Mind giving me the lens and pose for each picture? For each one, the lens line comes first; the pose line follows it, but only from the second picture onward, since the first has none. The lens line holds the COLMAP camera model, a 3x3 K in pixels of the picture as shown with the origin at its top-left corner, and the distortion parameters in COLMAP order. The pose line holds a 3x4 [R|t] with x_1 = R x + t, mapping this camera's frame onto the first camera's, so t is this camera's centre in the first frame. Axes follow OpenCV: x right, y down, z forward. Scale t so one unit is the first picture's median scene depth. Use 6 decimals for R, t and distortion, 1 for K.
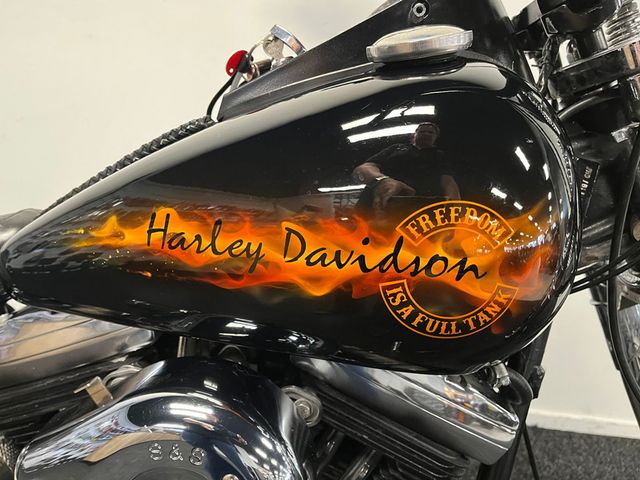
lens RADIAL K [[483.6, 0, 320.0], [0, 483.6, 240.0], [0, 0, 1]] dist [0.088112, -0.119020]
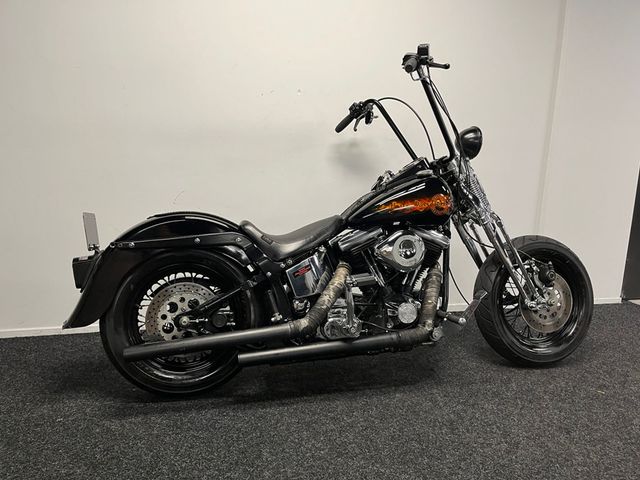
lens RADIAL K [[483.6, 0, 320.0], [0, 483.6, 240.0], [0, 0, 1]] dist [0.088112, -0.119020]
pose [[0.943697, -0.110486, 0.311814, -3.323206], [0.167674, 0.972283, -0.162949, 1.307509], [-0.285168, 0.206057, 0.936066, -4.572804]]
